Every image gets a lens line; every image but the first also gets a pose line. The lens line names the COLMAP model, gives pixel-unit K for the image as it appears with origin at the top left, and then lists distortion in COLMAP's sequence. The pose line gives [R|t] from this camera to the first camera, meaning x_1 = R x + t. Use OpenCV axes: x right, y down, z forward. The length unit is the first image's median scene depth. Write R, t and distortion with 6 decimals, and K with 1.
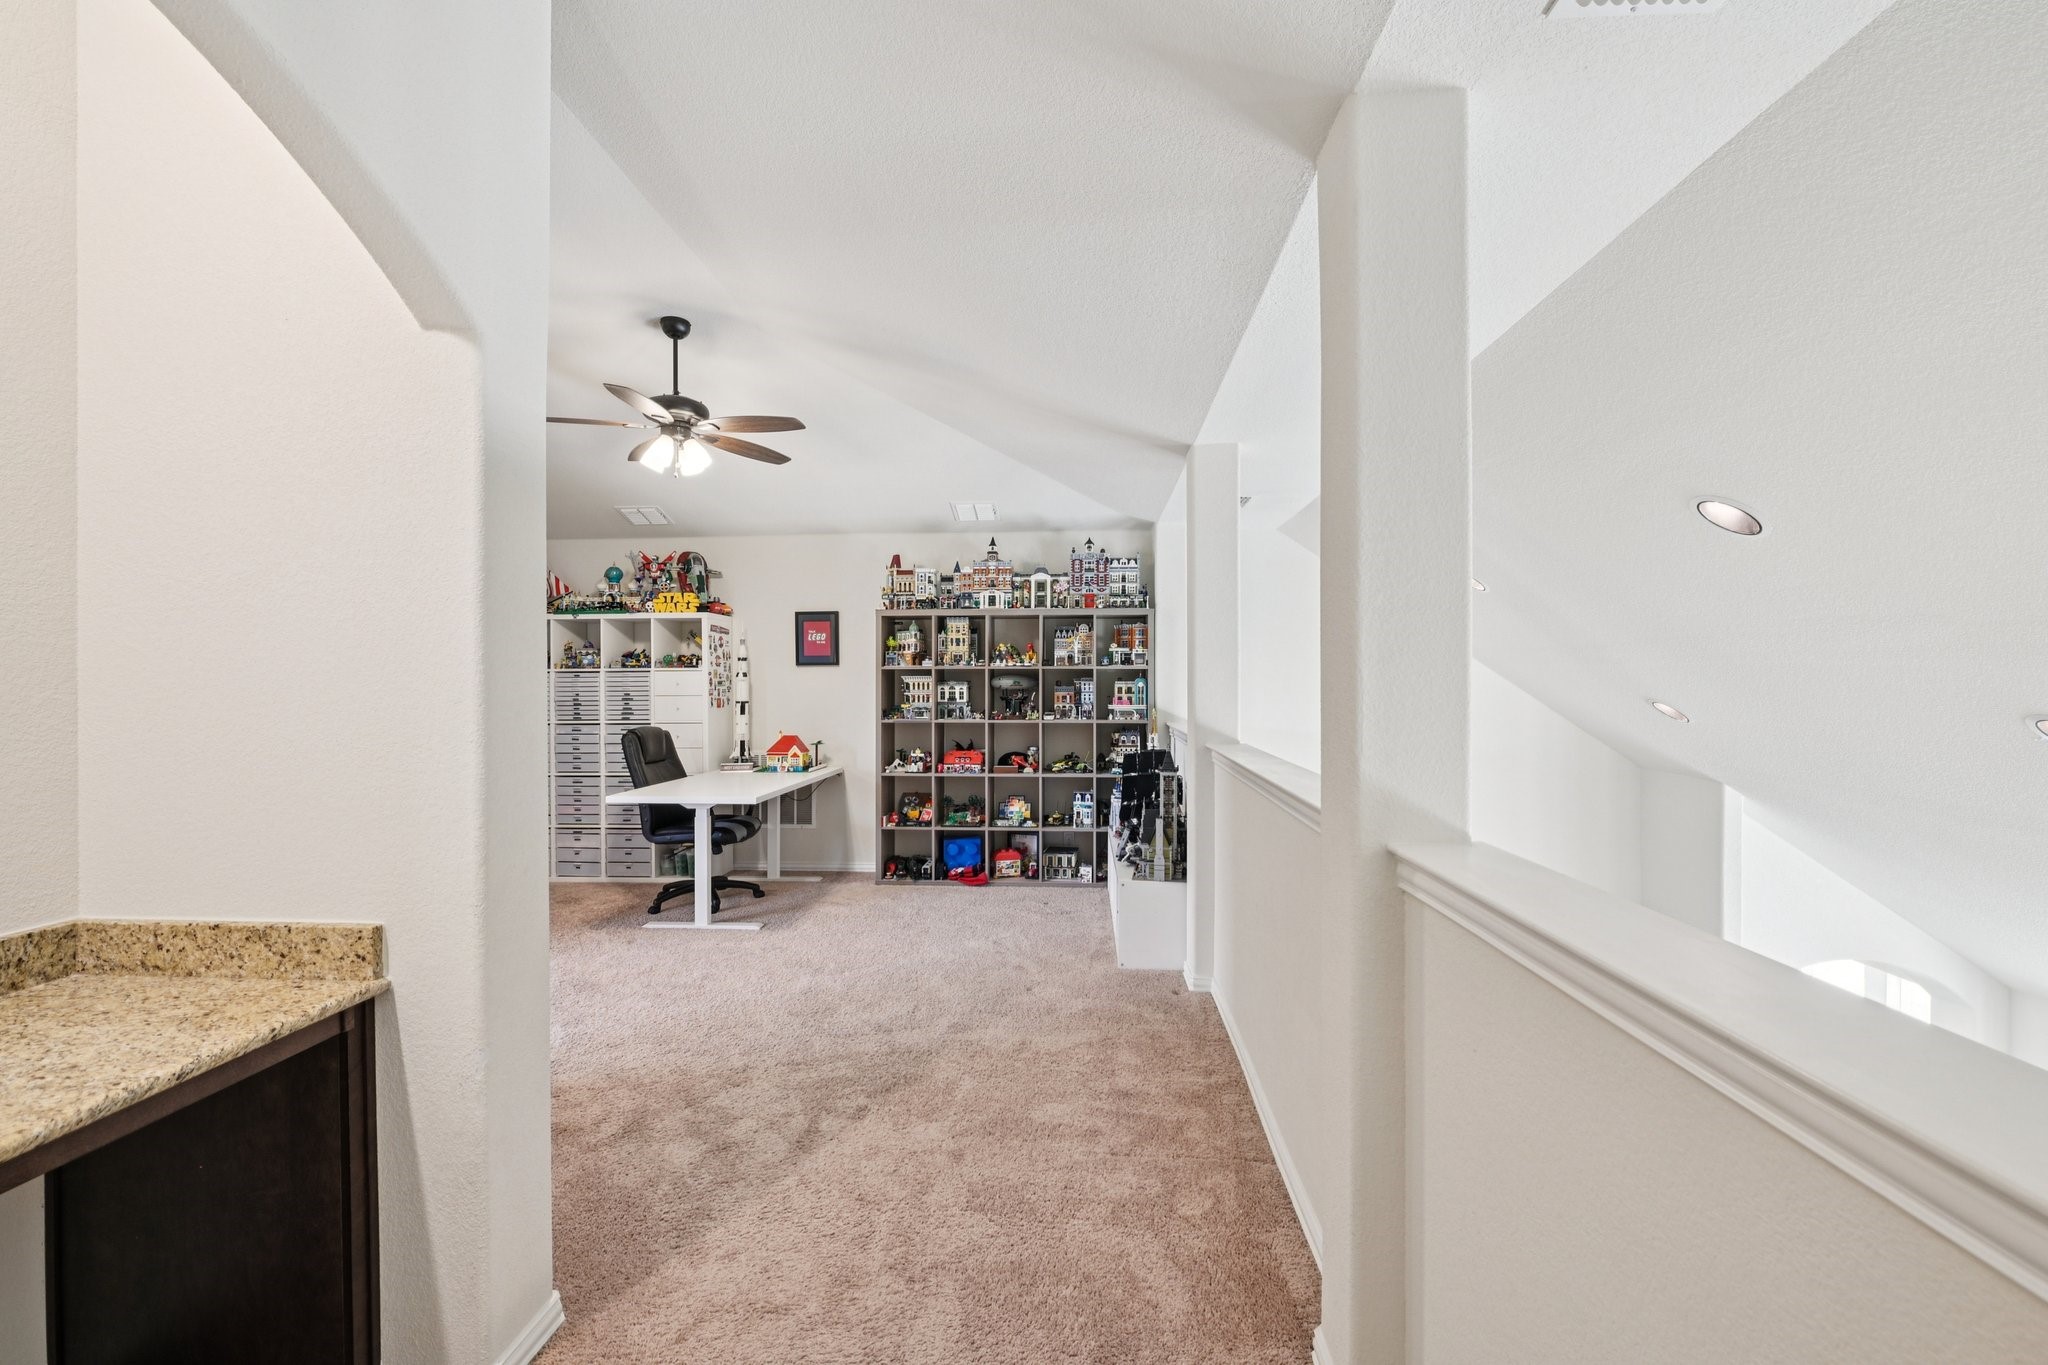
lens RADIAL K [[820.9, 0, 1024.9], [0, 820.9, 682.3], [0, 0, 1]] dist [-0.007802, -0.000256]
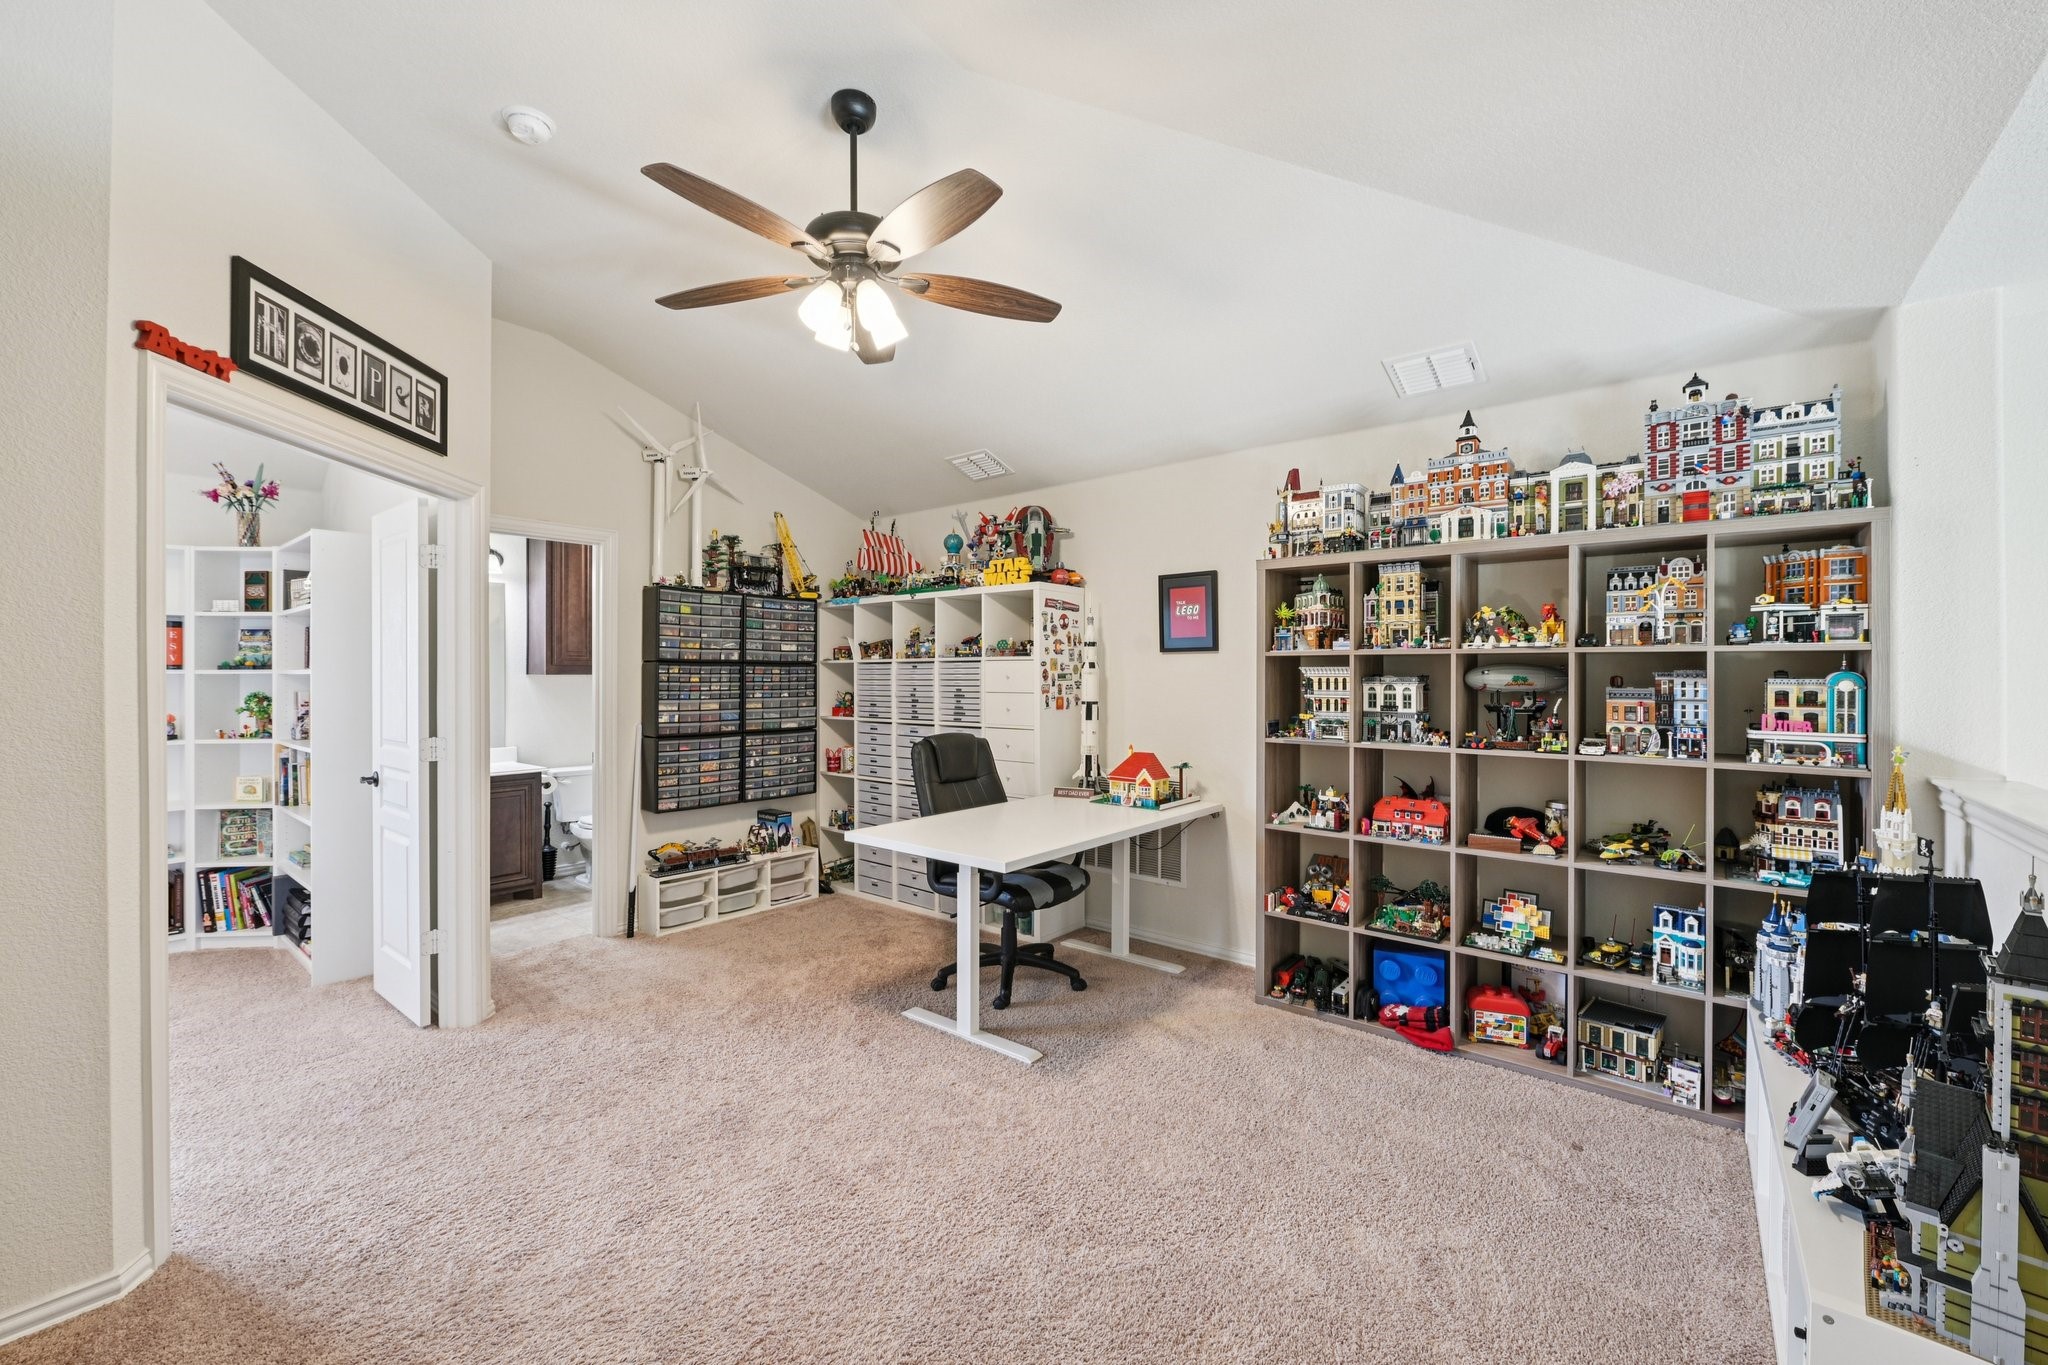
lens RADIAL K [[820.9, 0, 1027.9], [0, 820.9, 669.8], [0, 0, 1]] dist [-0.007802, -0.000256]
pose [[0.822575, 0.001635, -0.568655, 0.029307], [-0.005485, 0.999972, -0.005060, -0.001402], [0.568631, 0.007281, 0.822561, 0.390745]]
